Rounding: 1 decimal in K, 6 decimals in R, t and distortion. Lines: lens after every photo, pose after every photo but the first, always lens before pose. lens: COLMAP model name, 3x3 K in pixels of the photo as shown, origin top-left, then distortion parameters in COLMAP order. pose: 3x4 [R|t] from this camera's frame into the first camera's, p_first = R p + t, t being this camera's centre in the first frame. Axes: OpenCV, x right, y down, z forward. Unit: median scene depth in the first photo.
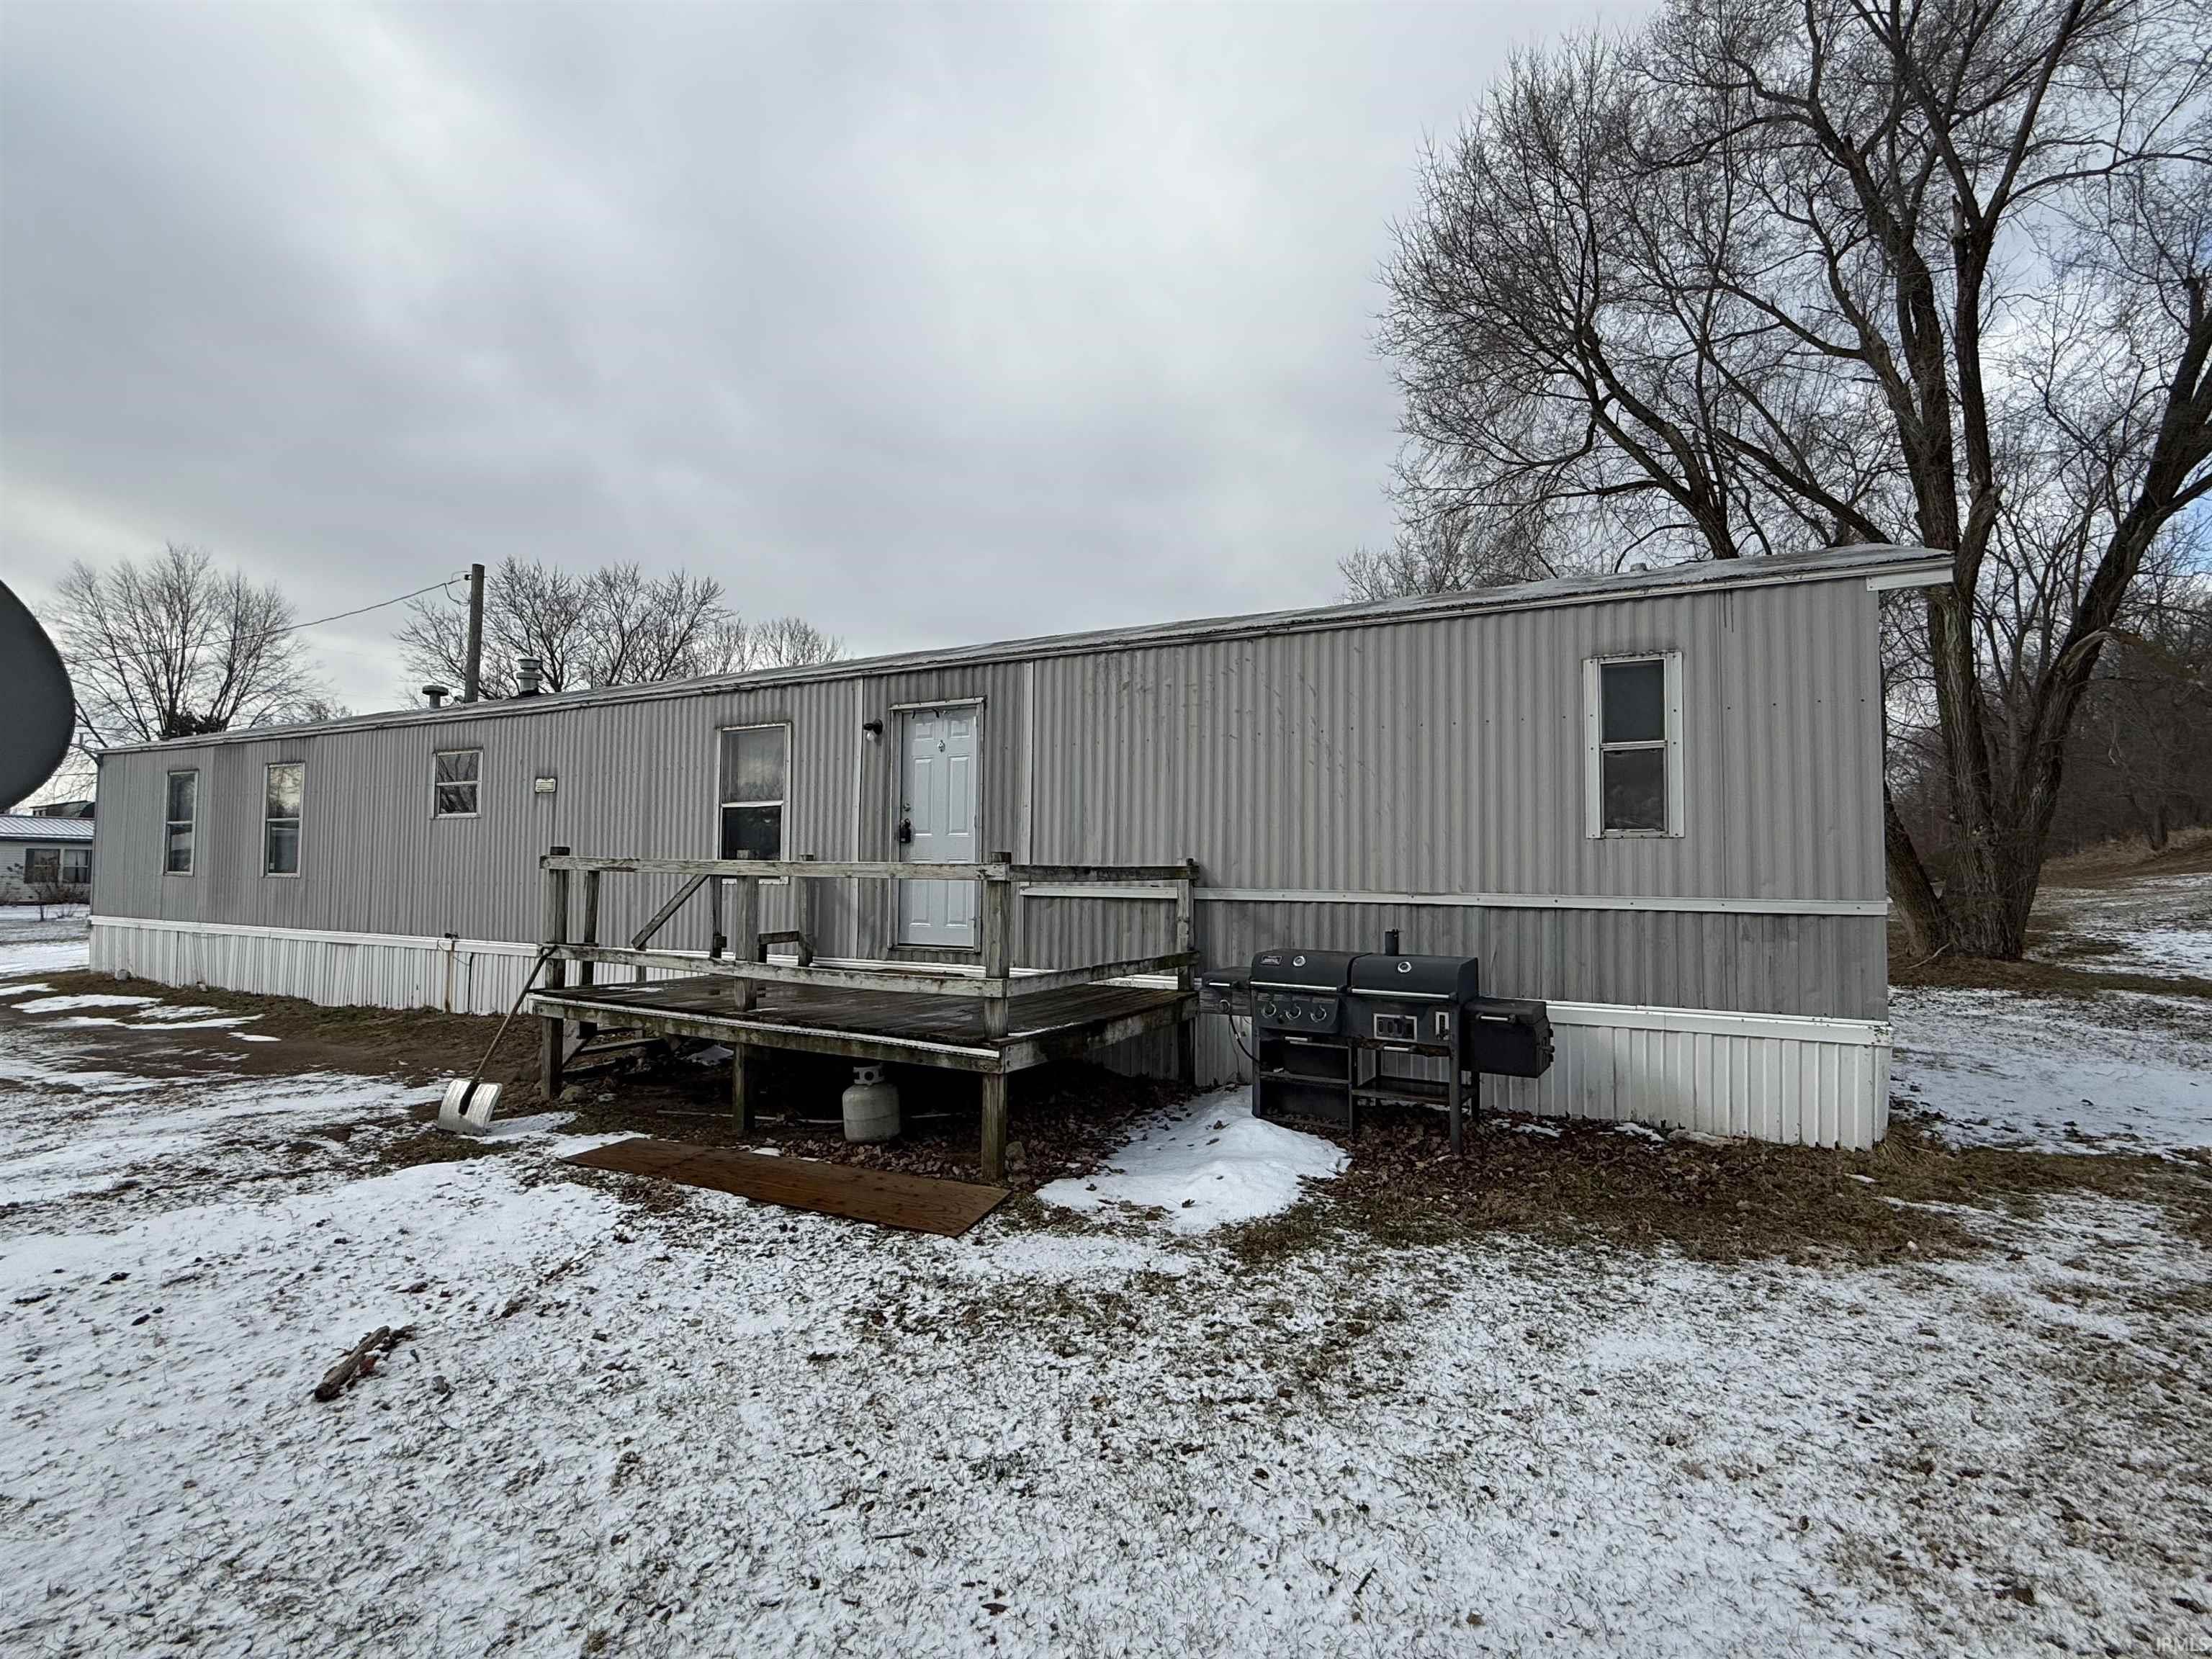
lens RADIAL K [[1104.7, 0, 1106.0], [0, 1104.7, 829.5], [0, 0, 1]] dist [0.001068, -0.000593]
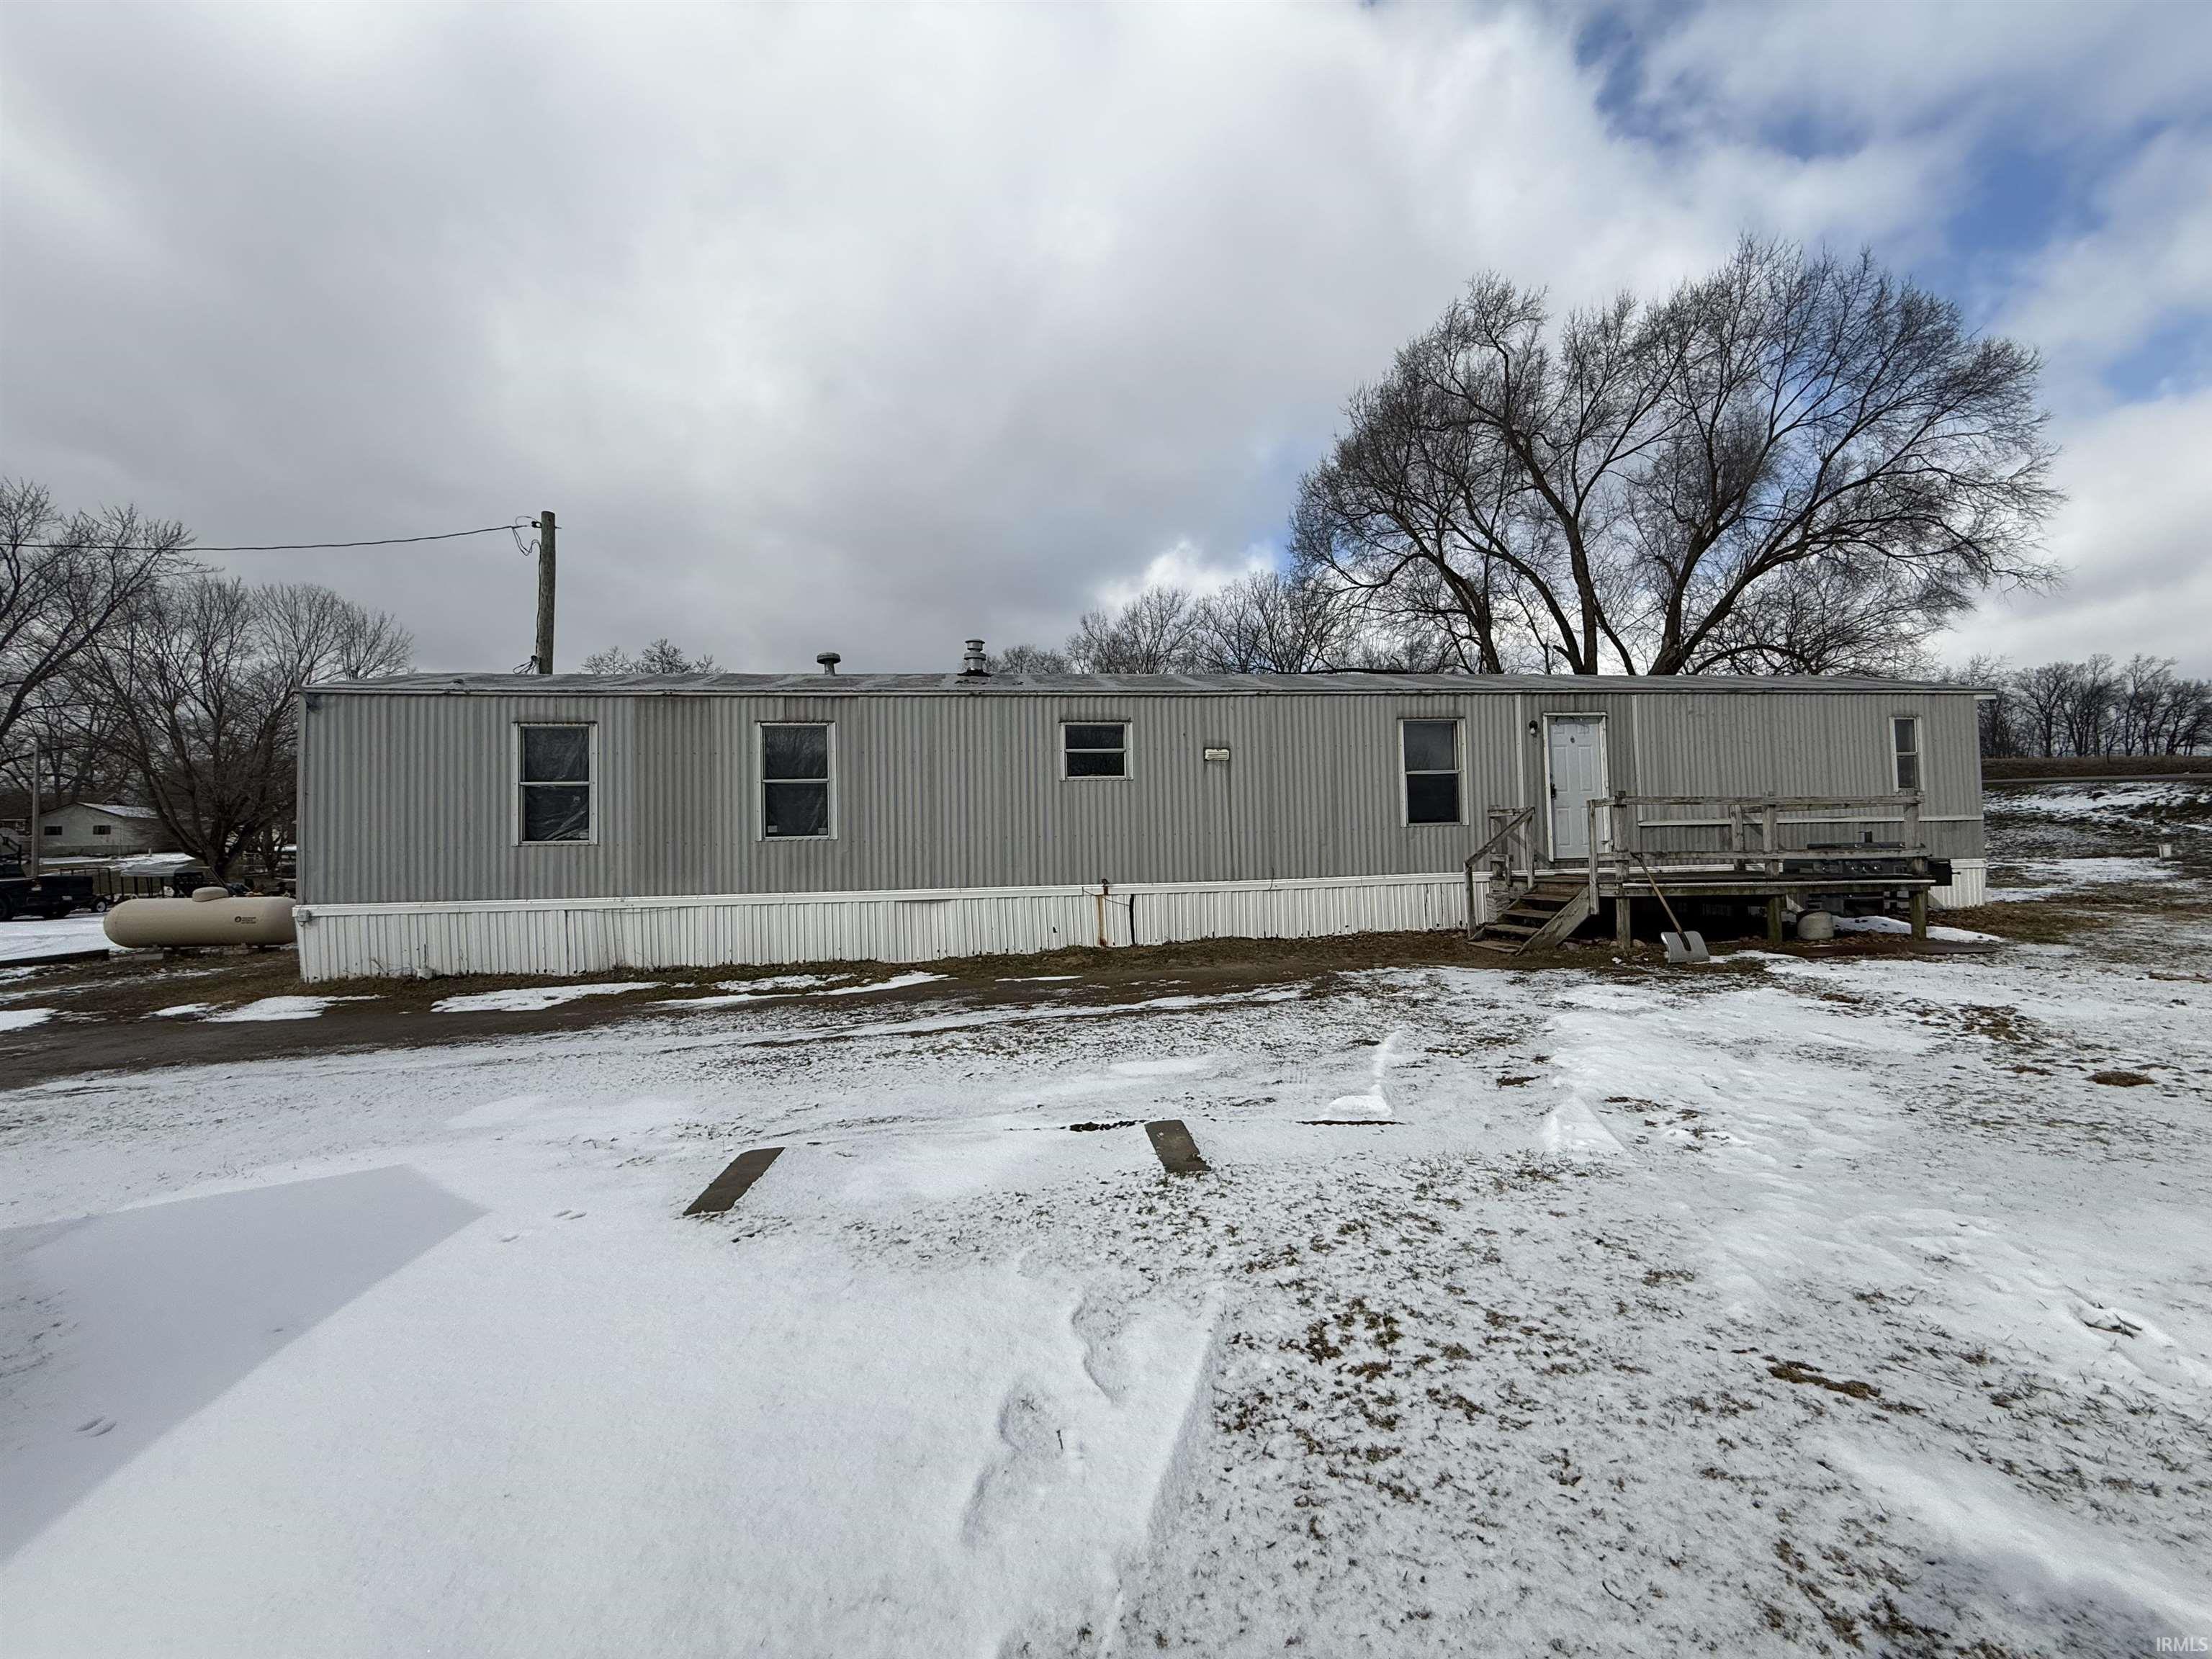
lens RADIAL K [[902.2, 0, 1106.0], [0, 902.2, 829.5], [0, 0, 1]] dist [0.002386, 0.000151]
pose [[0.813452, -0.010030, 0.581546, -1.129117], [0.007238, 0.999948, 0.007122, 0.034554], [-0.581587, -0.001584, 0.813482, 0.229009]]
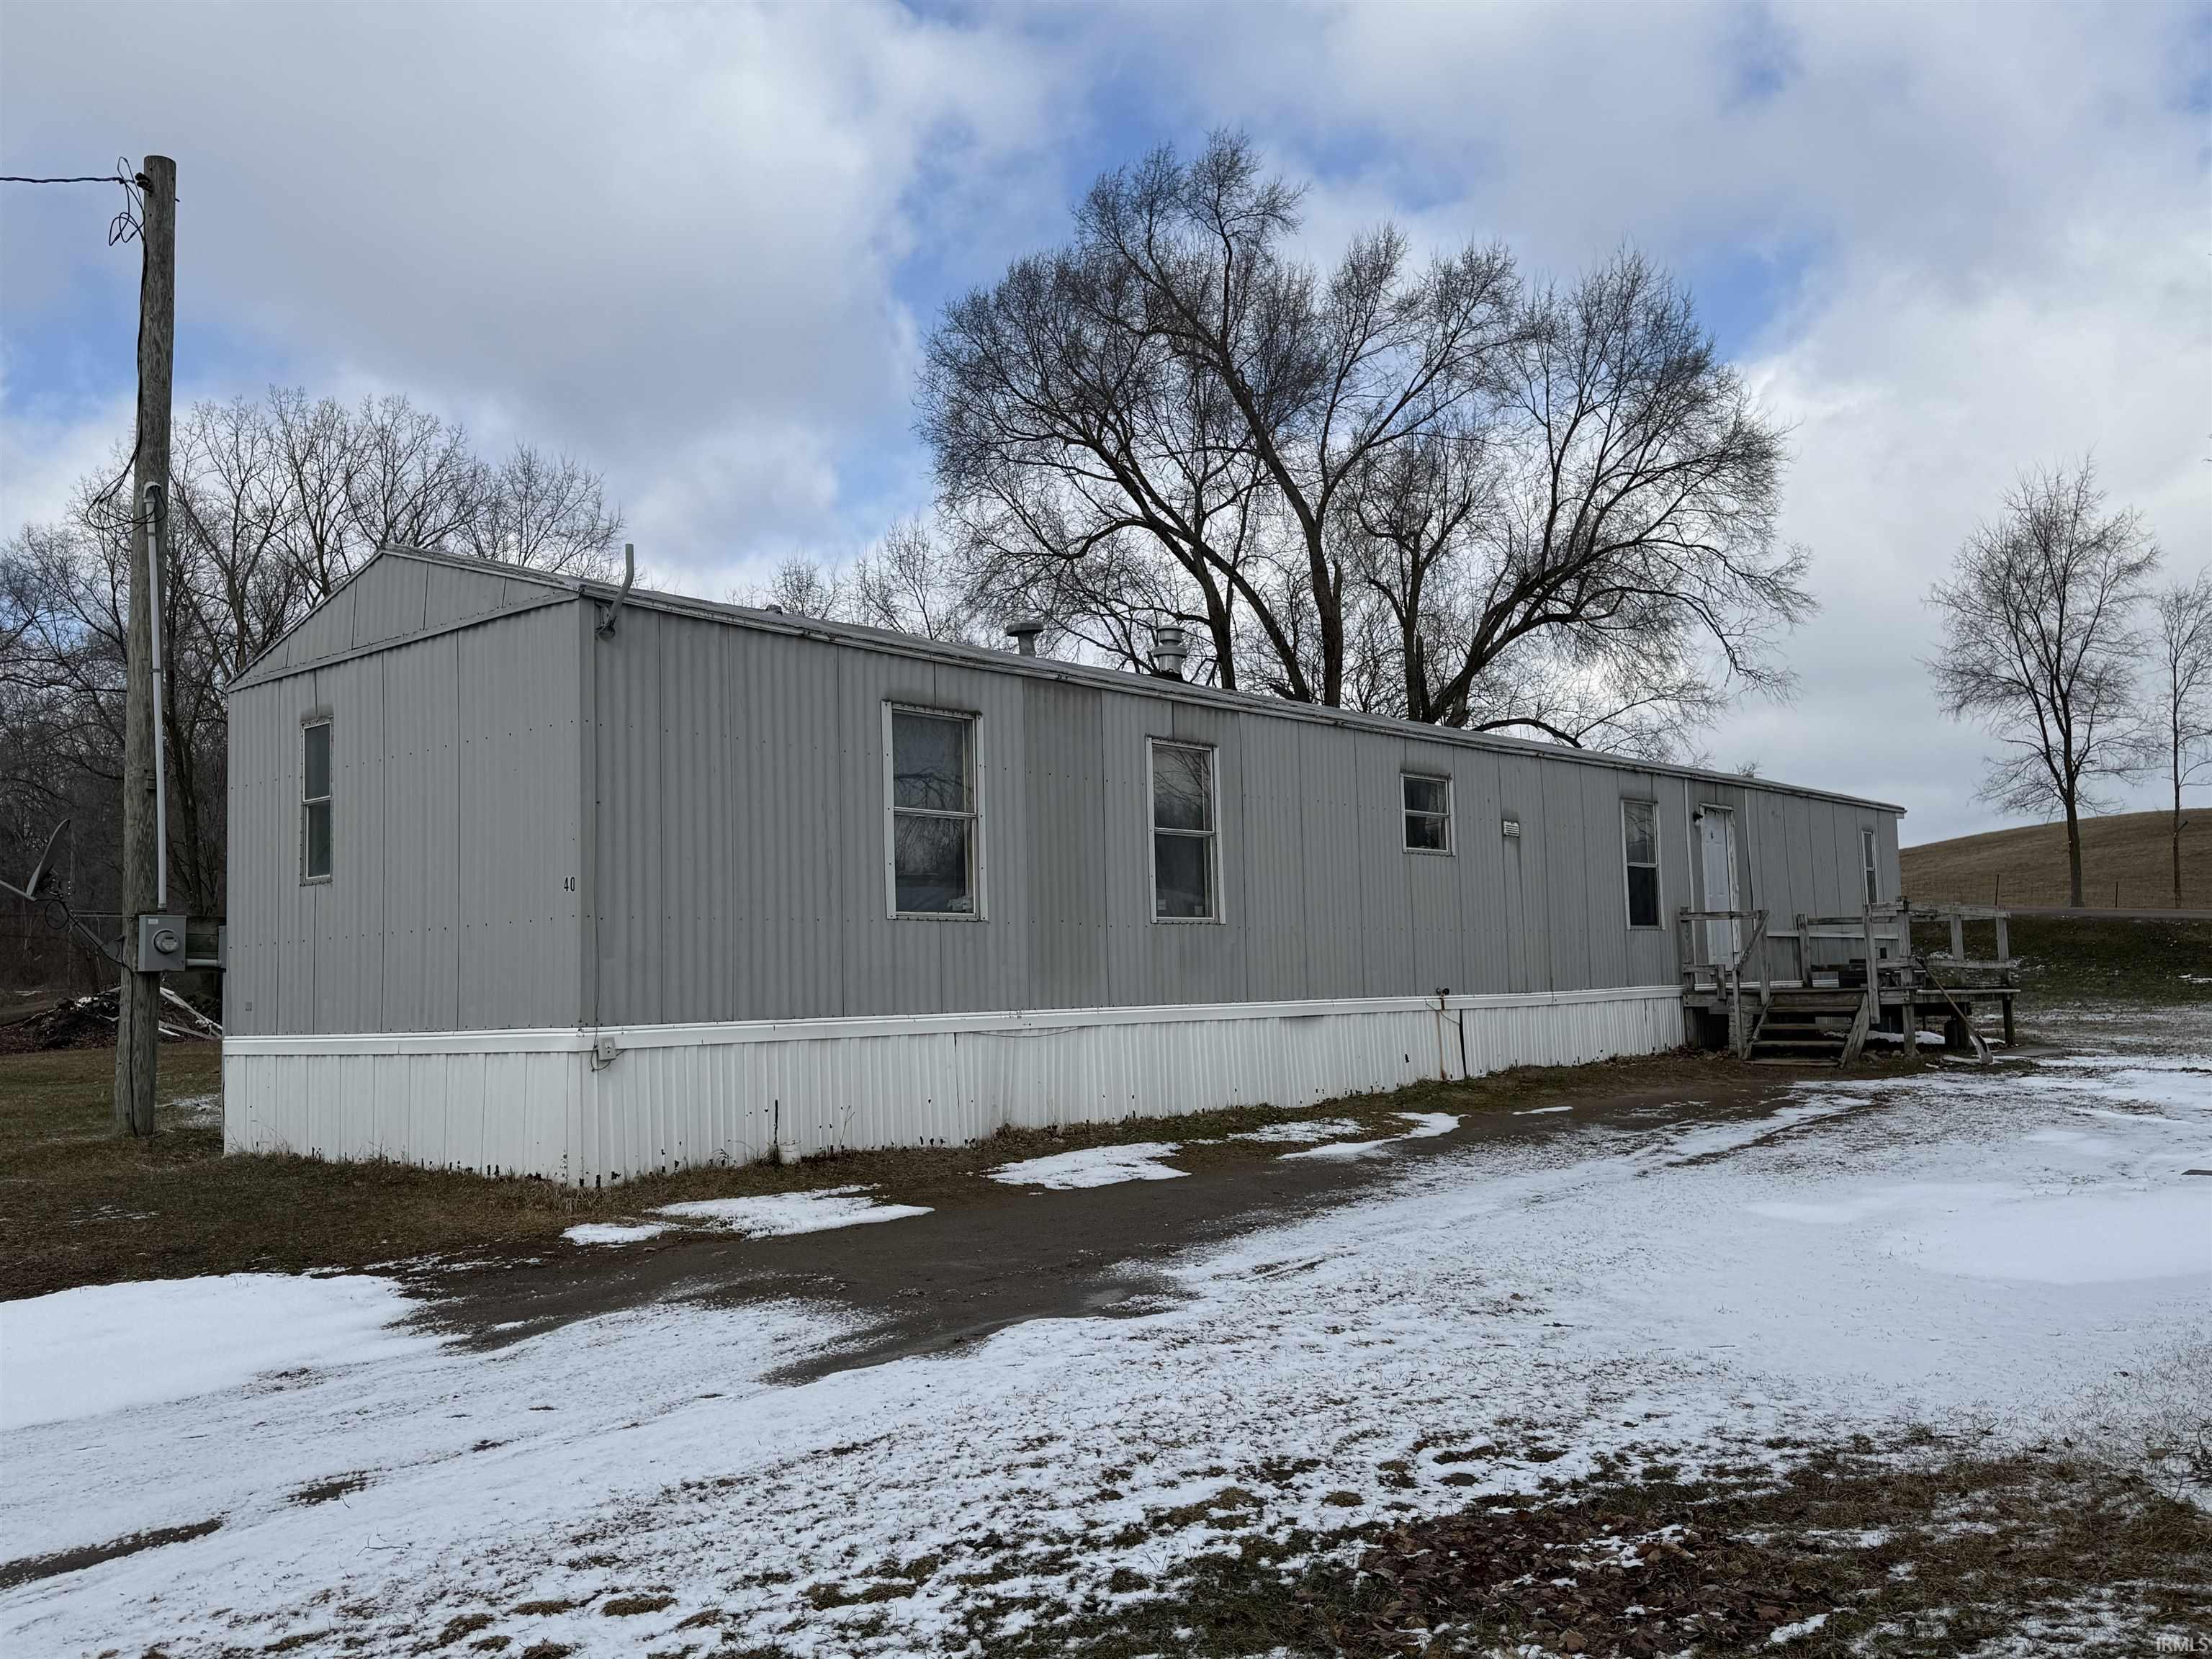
lens RADIAL K [[1841.1, 0, 1106.0], [0, 1841.1, 829.5], [0, 0, 1]] dist [0.034836, -0.004531]
pose [[0.219751, 0.062603, 0.973545, -2.025041], [-0.021894, 0.998004, -0.059234, 0.060366], [-0.975310, -0.008298, 0.220683, 0.931240]]
